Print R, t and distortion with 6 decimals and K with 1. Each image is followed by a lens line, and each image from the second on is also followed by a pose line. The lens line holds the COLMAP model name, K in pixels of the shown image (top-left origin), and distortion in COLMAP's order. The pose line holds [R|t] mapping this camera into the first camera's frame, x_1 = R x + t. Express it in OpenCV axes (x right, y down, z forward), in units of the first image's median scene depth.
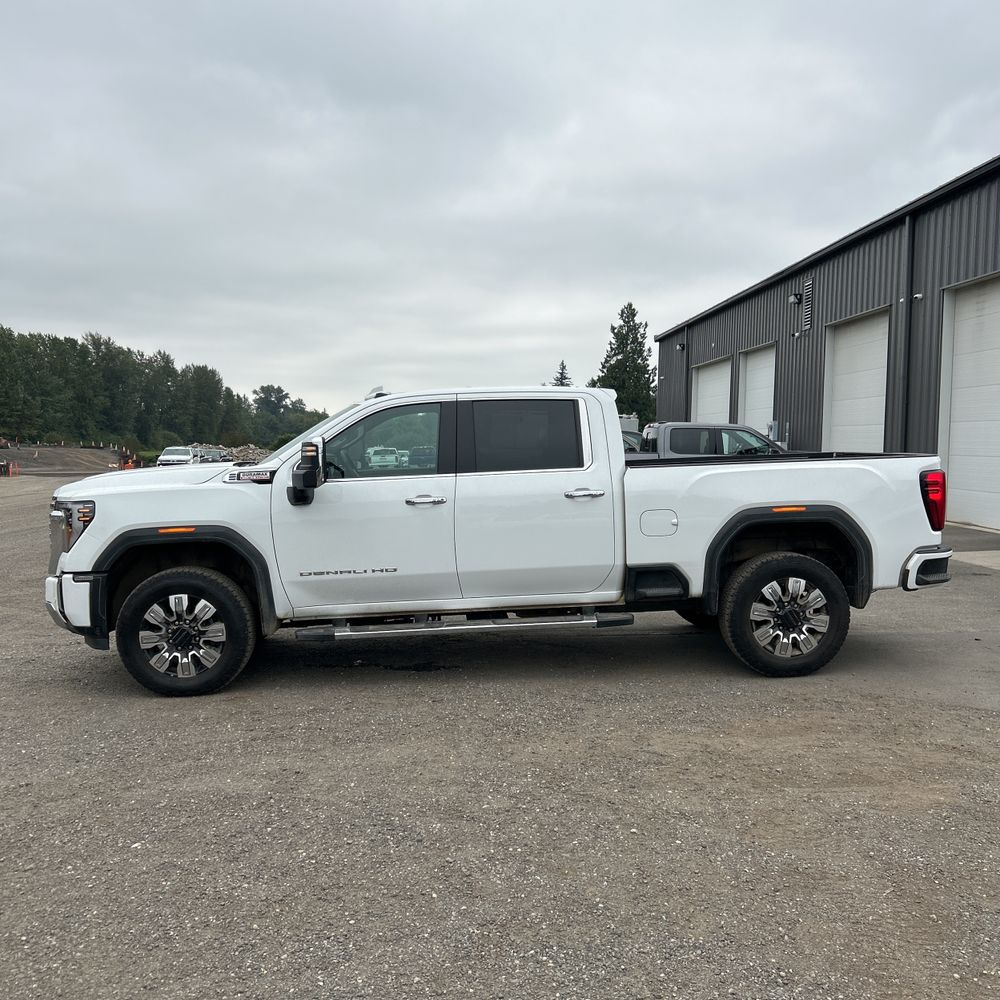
lens RADIAL K [[993.2, 0, 500.0], [0, 993.2, 500.0], [0, 0, 1]] dist [0.096740, -0.206420]
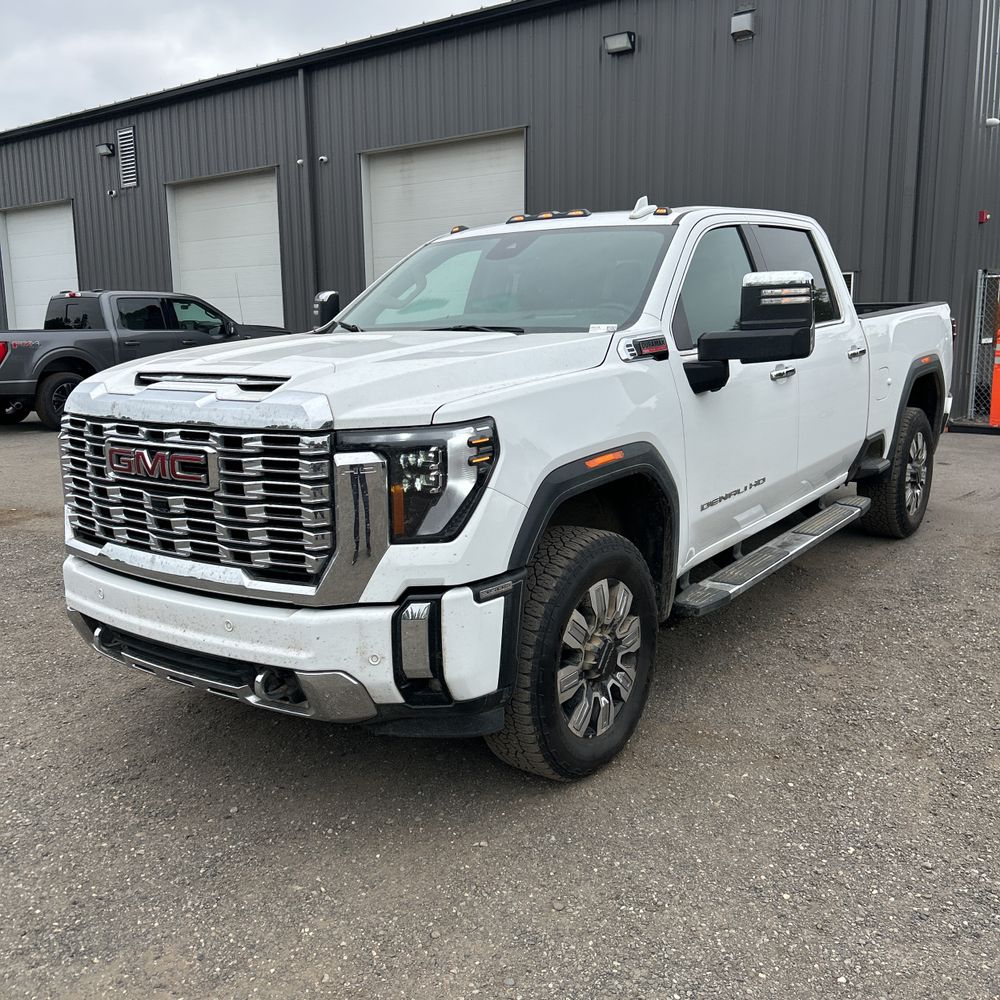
lens RADIAL K [[1010.4, 0, 486.1], [0, 1010.4, 497.6], [0, 0, 1]] dist [0.042869, -0.028995]
pose [[0.661689, -0.151727, 0.734266, -0.698716], [0.070321, 0.987552, 0.140695, -0.025683], [-0.746474, -0.041462, 0.664122, 0.658316]]
